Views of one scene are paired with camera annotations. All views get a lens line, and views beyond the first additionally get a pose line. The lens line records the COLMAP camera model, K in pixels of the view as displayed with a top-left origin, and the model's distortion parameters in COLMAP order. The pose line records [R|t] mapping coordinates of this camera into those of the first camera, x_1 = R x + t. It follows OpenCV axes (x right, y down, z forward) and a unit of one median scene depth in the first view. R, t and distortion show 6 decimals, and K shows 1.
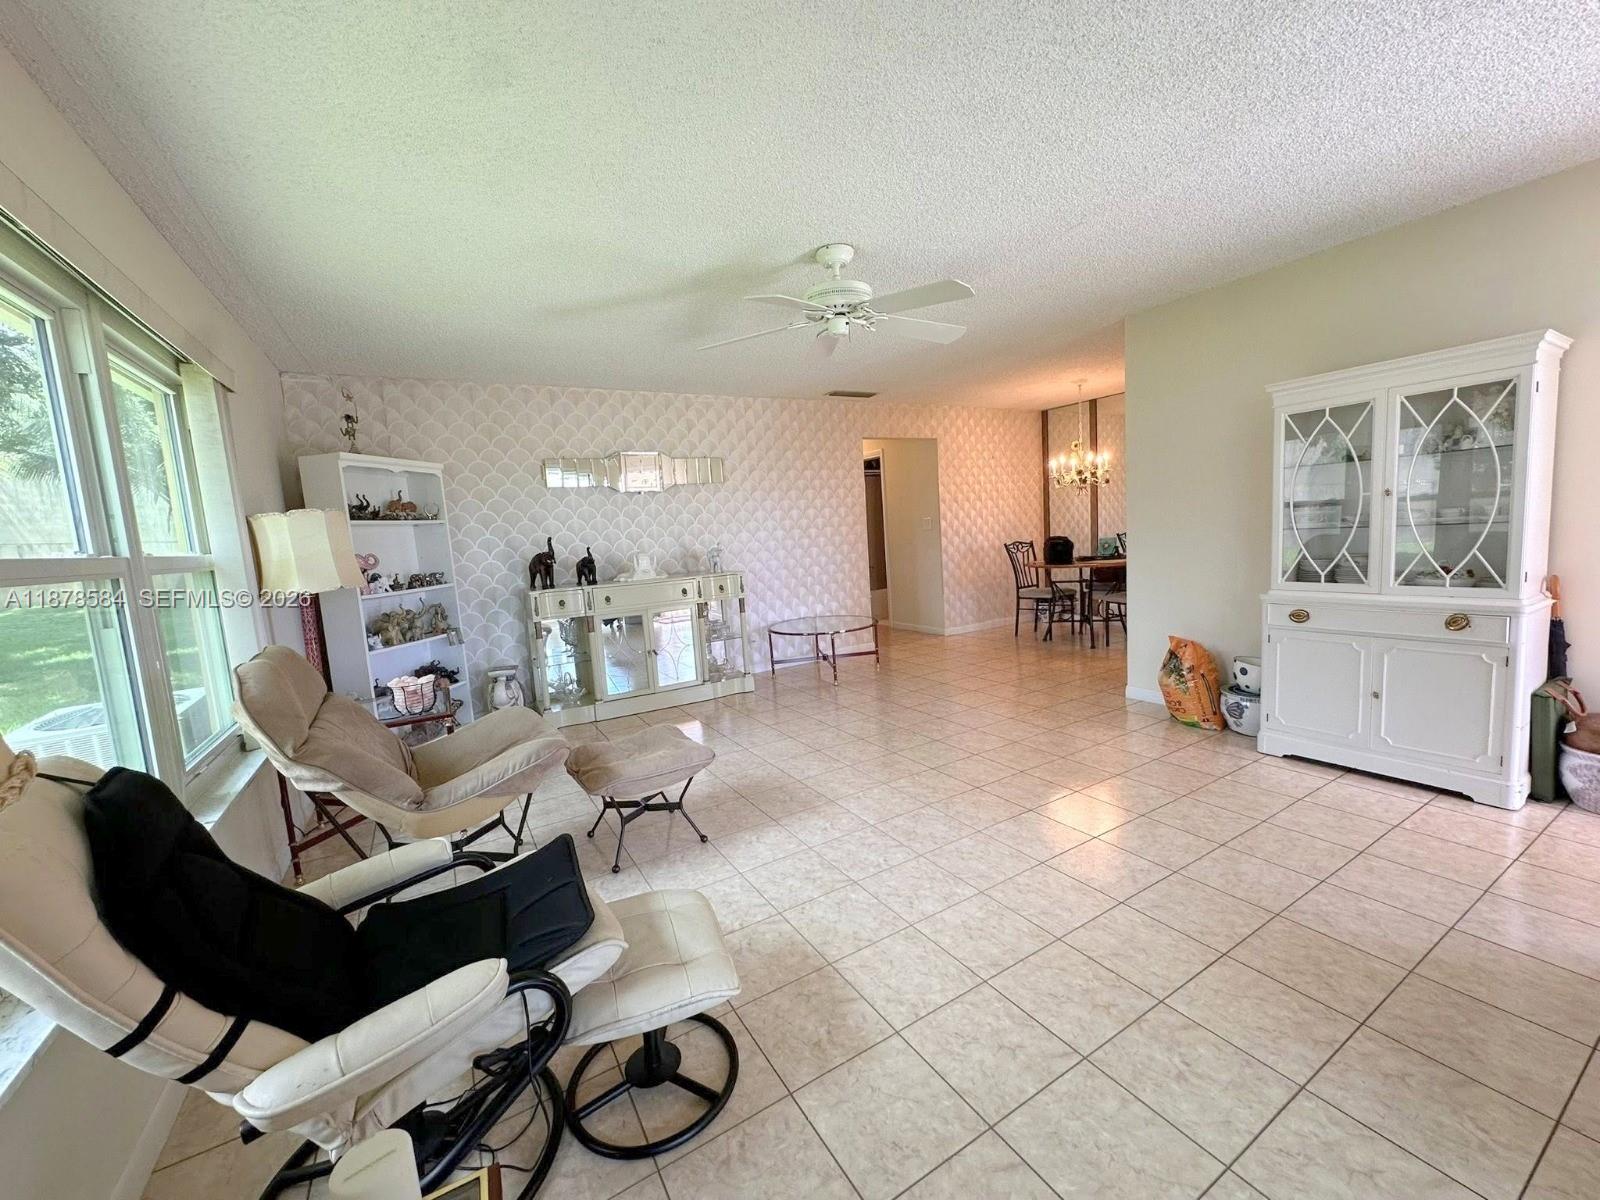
lens RADIAL K [[636.0, 0, 800.9], [0, 636.0, 602.5], [0, 0, 1]] dist [-0.002037, -0.000162]
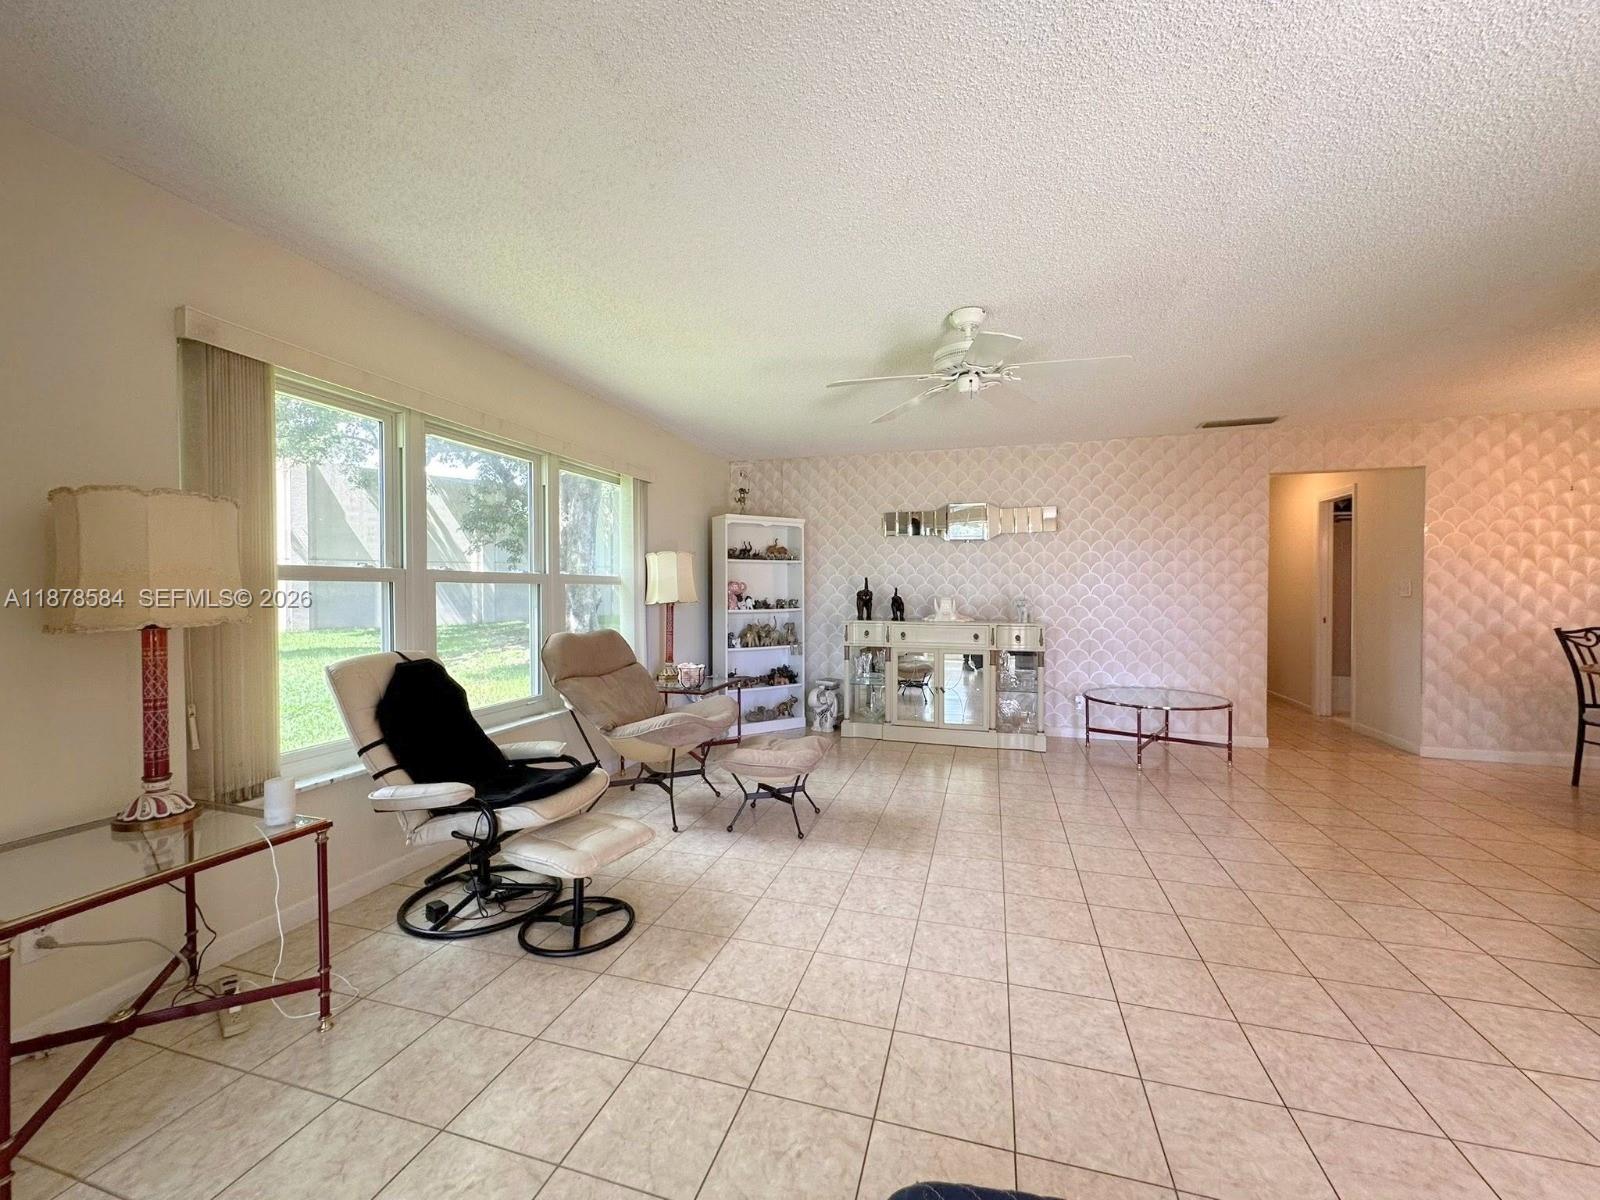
lens RADIAL K [[636.0, 0, 800.9], [0, 636.0, 602.5], [0, 0, 1]] dist [-0.002037, -0.000162]
pose [[0.680328, 0.079807, -0.728550, 0.395970], [-0.129269, 0.991536, -0.012097, -0.024755], [0.721418, 0.102409, 0.684886, 0.087032]]
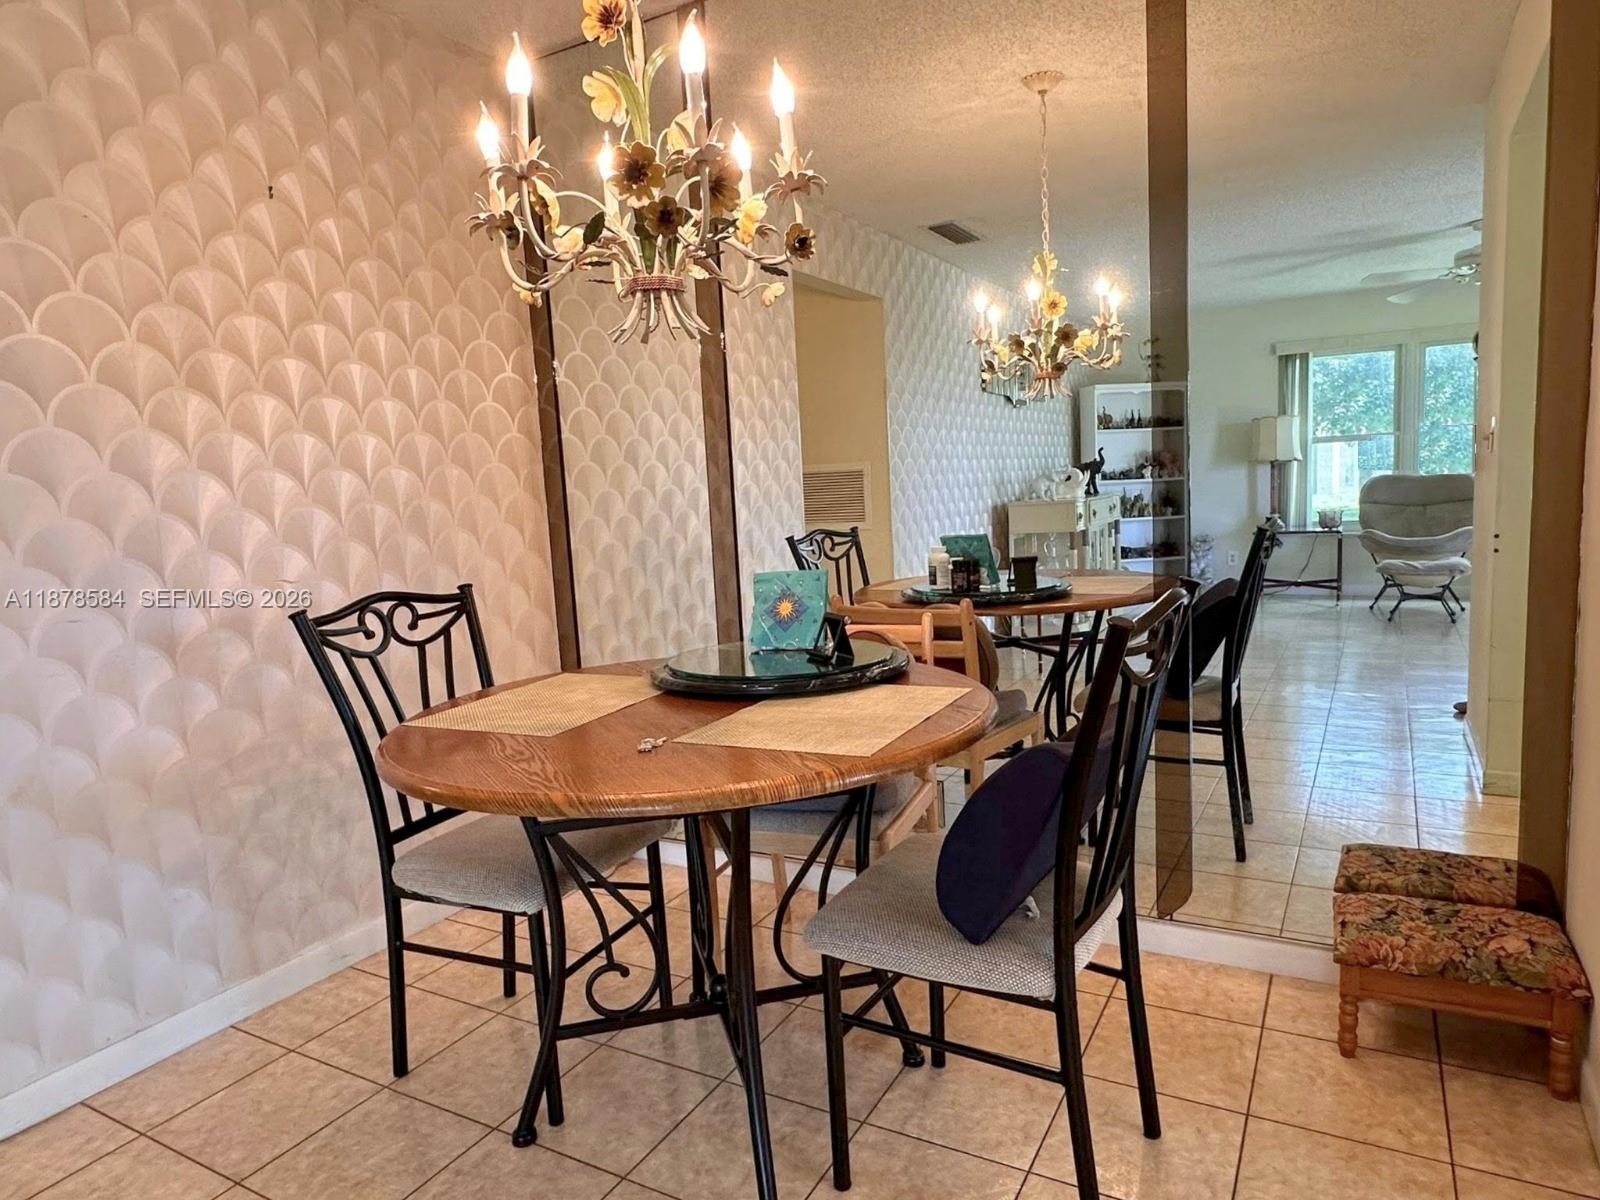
lens RADIAL K [[996.0, 0, 800.0], [0, 996.0, 600.0], [0, 0, 1]] dist [0.003082, 0.001282]
pose [[0.864046, -0.048175, 0.501102, 0.445923], [0.061263, 0.998075, -0.009683, -0.125062], [-0.499671, 0.039066, 0.865334, 0.995908]]
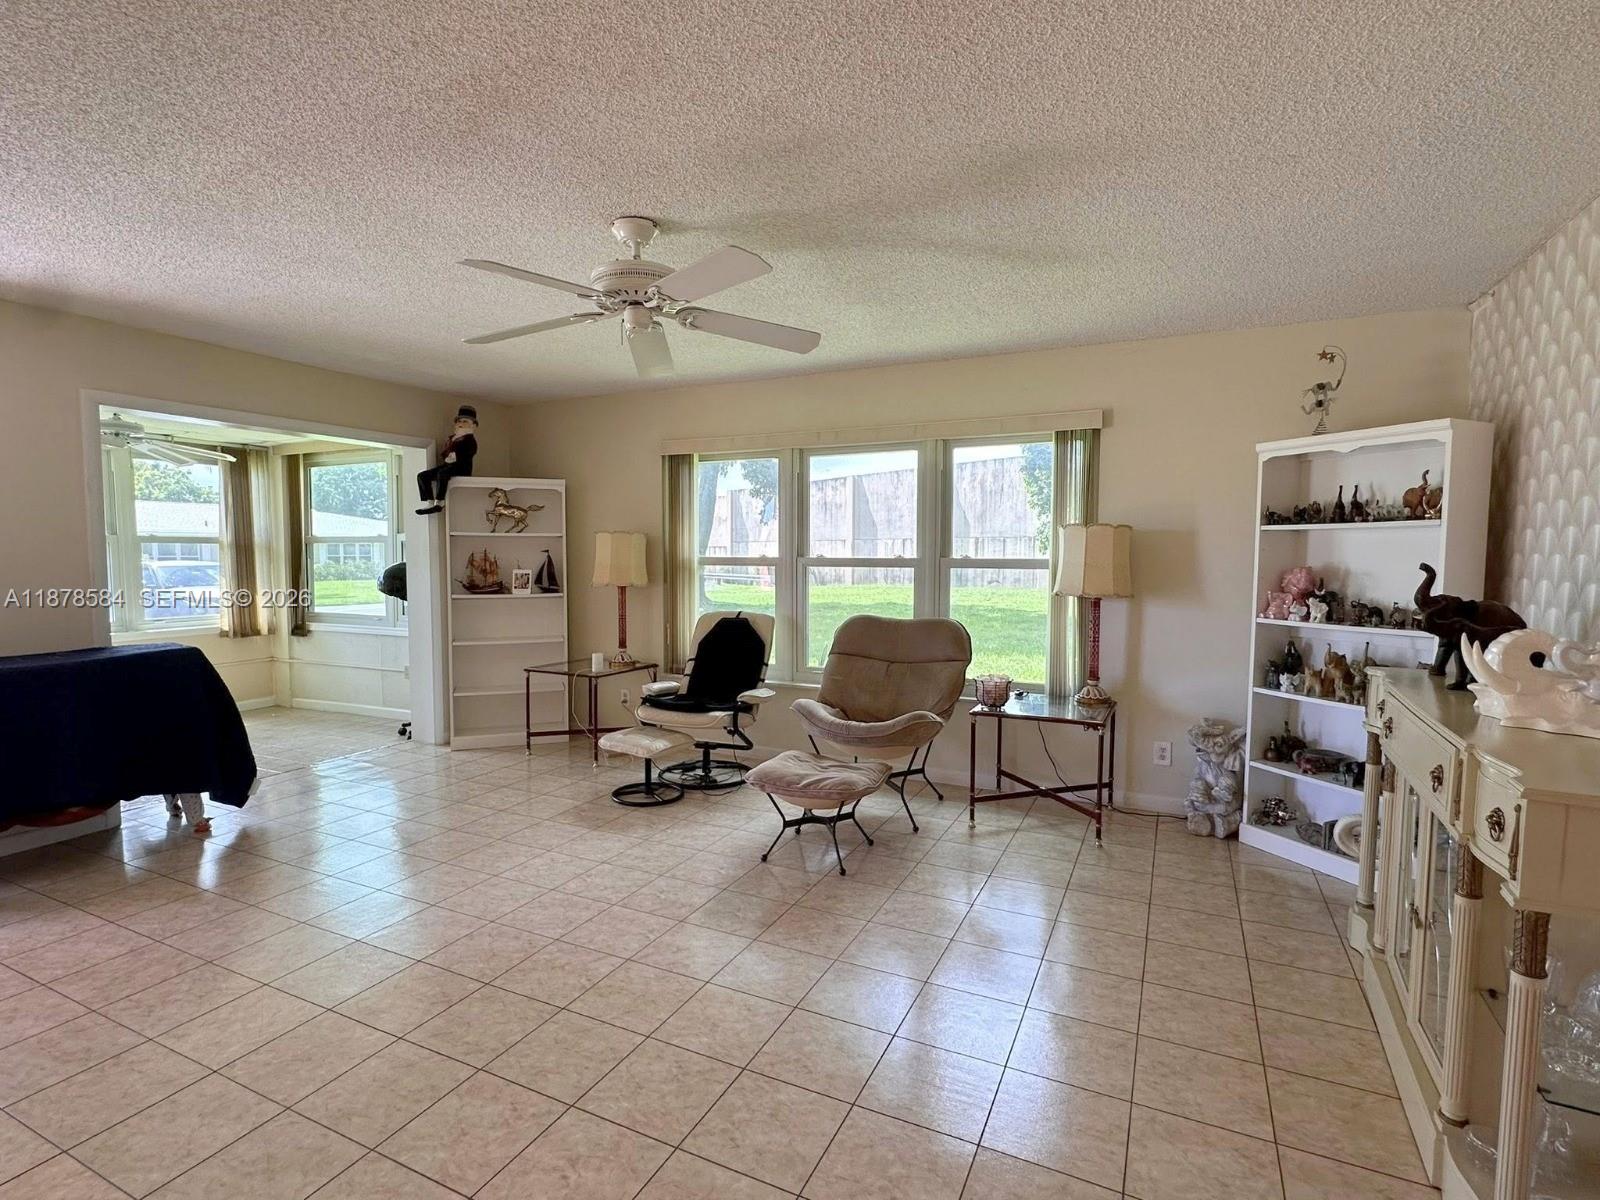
lens RADIAL K [[805.0, 0, 806.9], [0, 805.0, 605.9], [0, 0, 1]] dist [-0.000714, 0.000403]
pose [[-0.830826, 0.102395, -0.547032, 0.280032], [-0.011807, 0.979464, 0.201271, -0.180315], [0.556407, 0.173680, -0.812556, 1.206577]]
